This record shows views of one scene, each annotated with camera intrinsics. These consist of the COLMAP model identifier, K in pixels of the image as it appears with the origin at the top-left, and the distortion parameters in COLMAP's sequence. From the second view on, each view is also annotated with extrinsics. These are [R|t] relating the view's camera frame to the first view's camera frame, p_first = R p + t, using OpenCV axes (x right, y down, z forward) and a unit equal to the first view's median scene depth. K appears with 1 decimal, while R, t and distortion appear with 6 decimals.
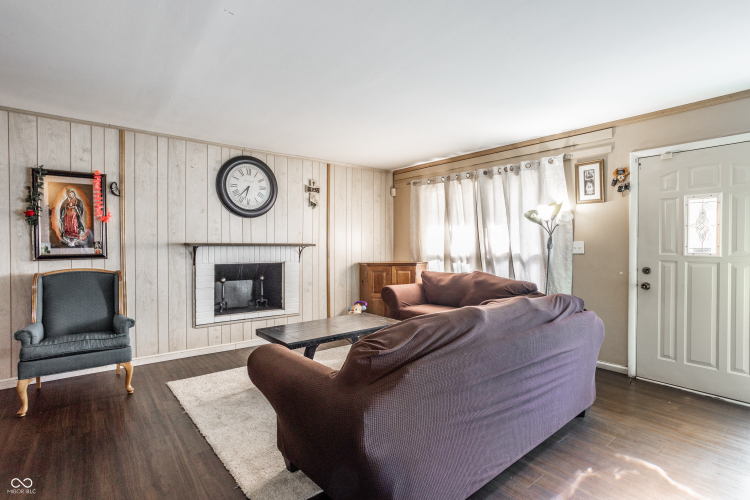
lens RADIAL K [[389.8, 0, 374.7], [0, 389.8, 247.8], [0, 0, 1]] dist [-0.005346, -0.000185]
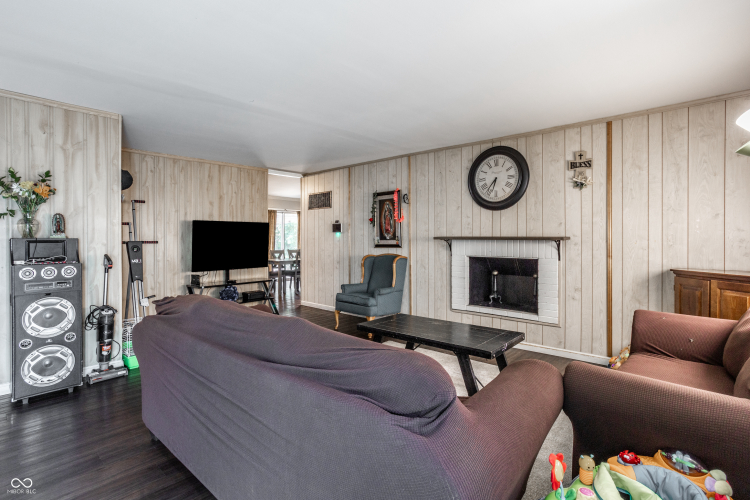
lens RADIAL K [[363.4, 0, 375.0], [0, 363.4, 244.7], [0, 0, 1]] dist [-0.027207, 0.003407]
pose [[0.153199, 0.014498, -0.988089, 0.521104], [-0.012836, 0.999837, 0.012681, 0.000673], [0.988112, 0.010740, 0.153360, 0.568841]]
